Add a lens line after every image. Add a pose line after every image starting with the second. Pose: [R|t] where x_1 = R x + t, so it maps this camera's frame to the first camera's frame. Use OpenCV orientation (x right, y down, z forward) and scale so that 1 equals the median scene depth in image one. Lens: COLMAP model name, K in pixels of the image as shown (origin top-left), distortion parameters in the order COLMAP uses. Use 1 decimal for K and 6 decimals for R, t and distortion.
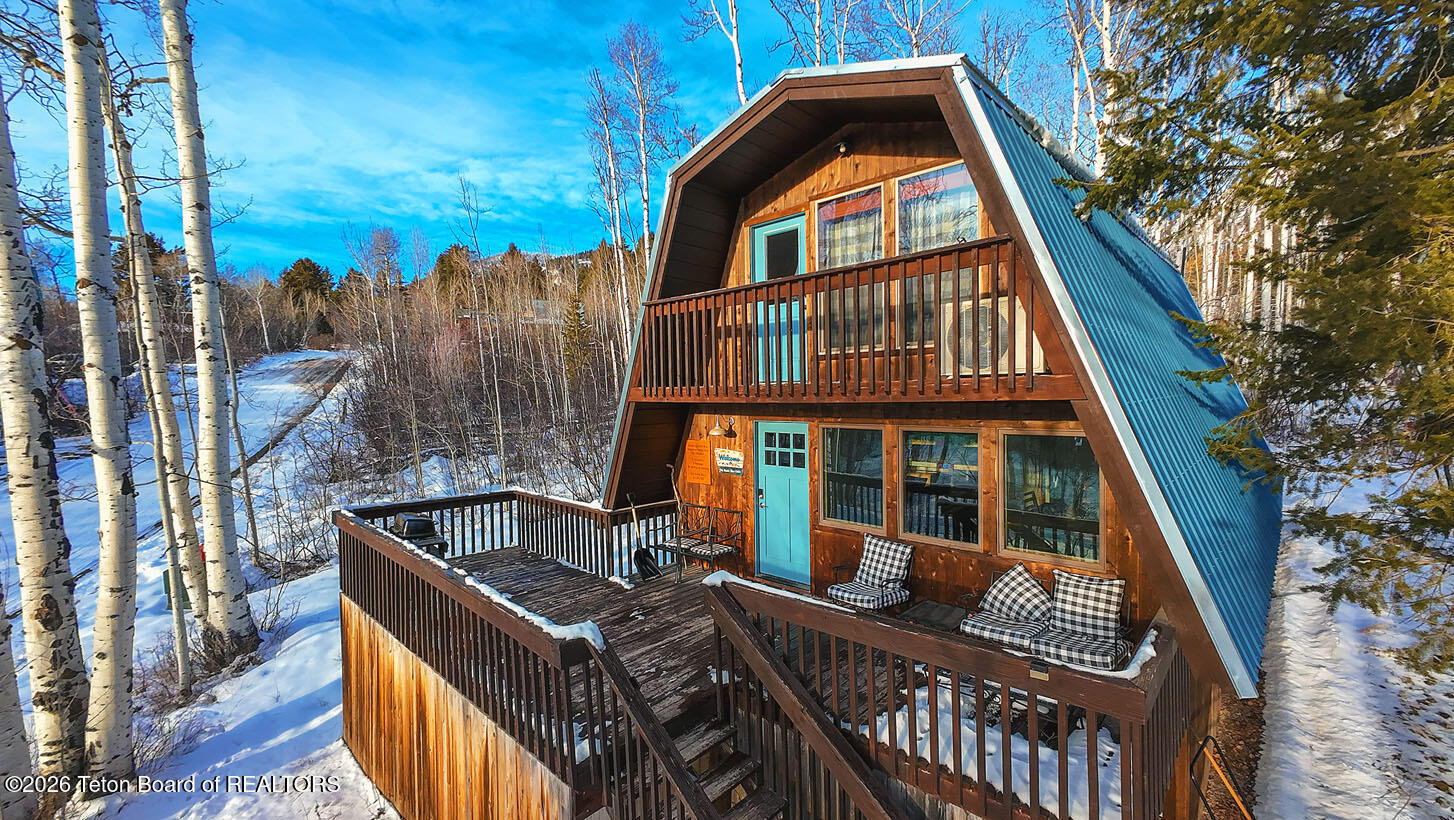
lens RADIAL K [[577.6, 0, 727.0], [0, 577.6, 410.0], [0, 0, 1]] dist [-0.000508, -0.000105]
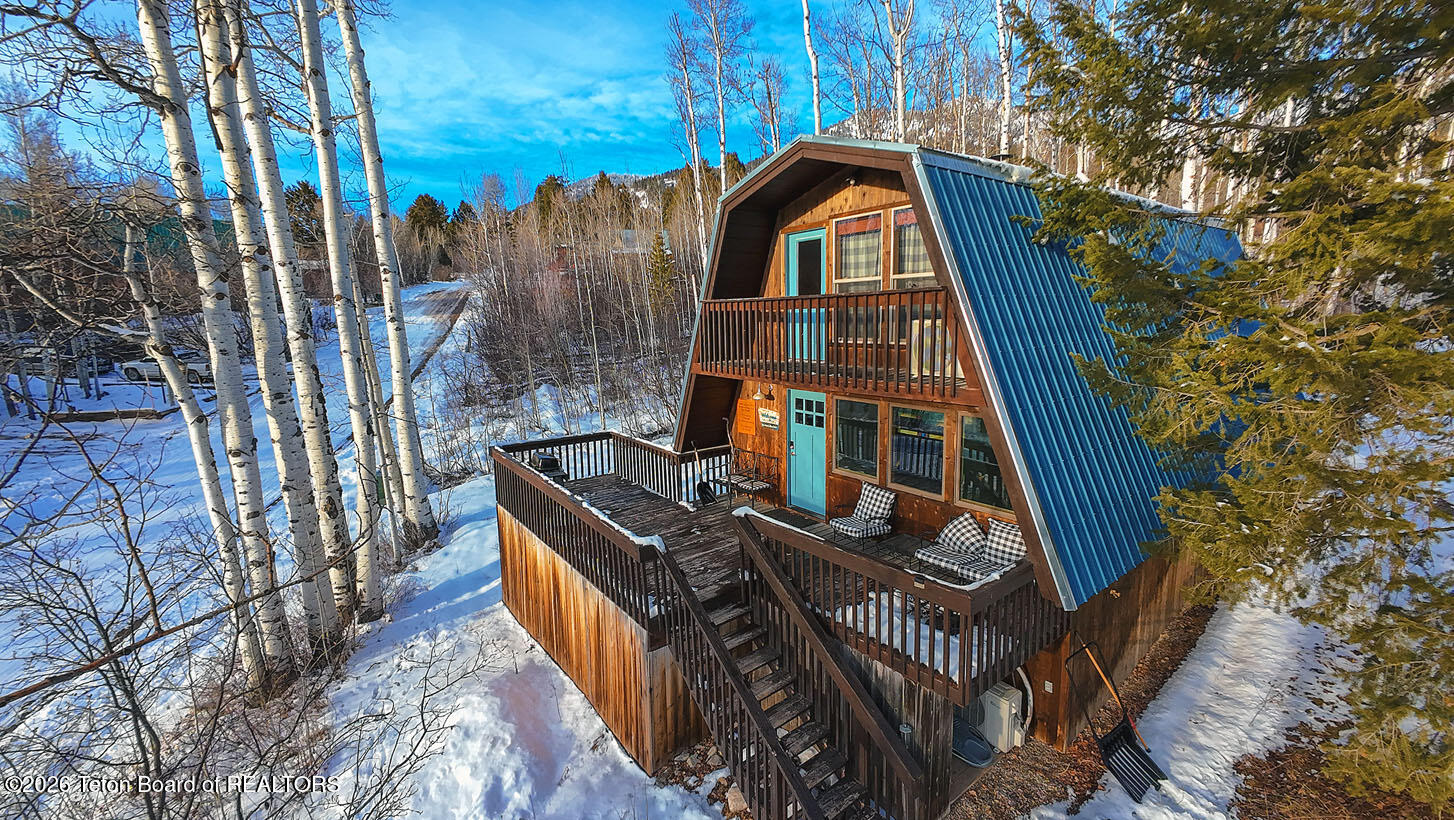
lens RADIAL K [[570.1, 0, 702.9], [0, 570.1, 382.3], [0, 0, 1]] dist [0.000613, -0.000175]
pose [[0.982334, 0.009752, -0.186881, 0.106231], [0.007647, 0.995715, 0.092154, -0.121173], [0.186979, -0.091955, 0.978051, -0.291611]]
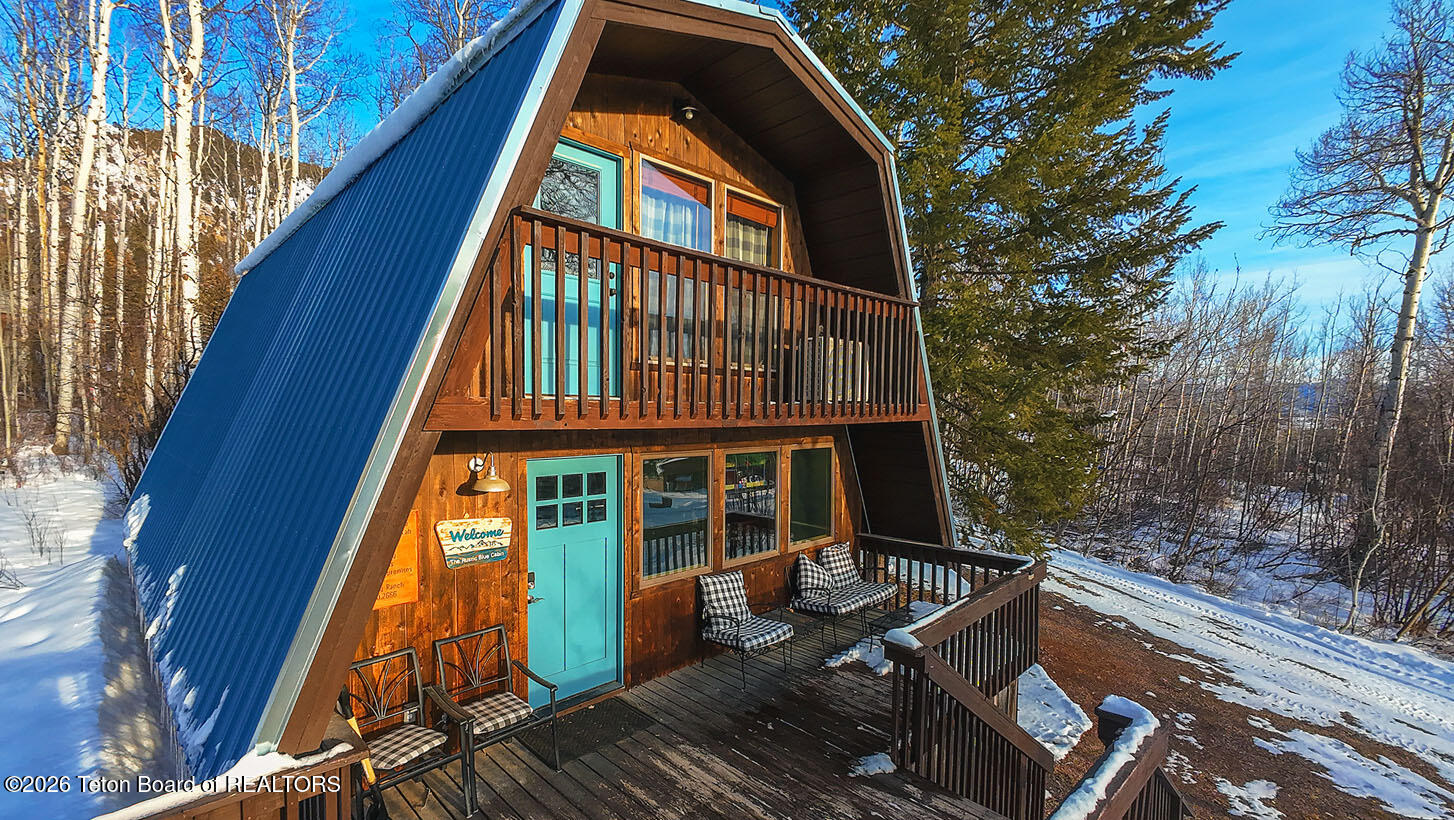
lens RADIAL K [[616.0, 0, 728.8], [0, 616.0, 429.3], [0, 0, 1]] dist [0.000804, 0.000238]
pose [[0.044545, -0.018988, 0.998827, -0.608603], [0.023627, 0.999560, 0.017948, -0.020194], [-0.998728, 0.022800, 0.044974, 0.811244]]
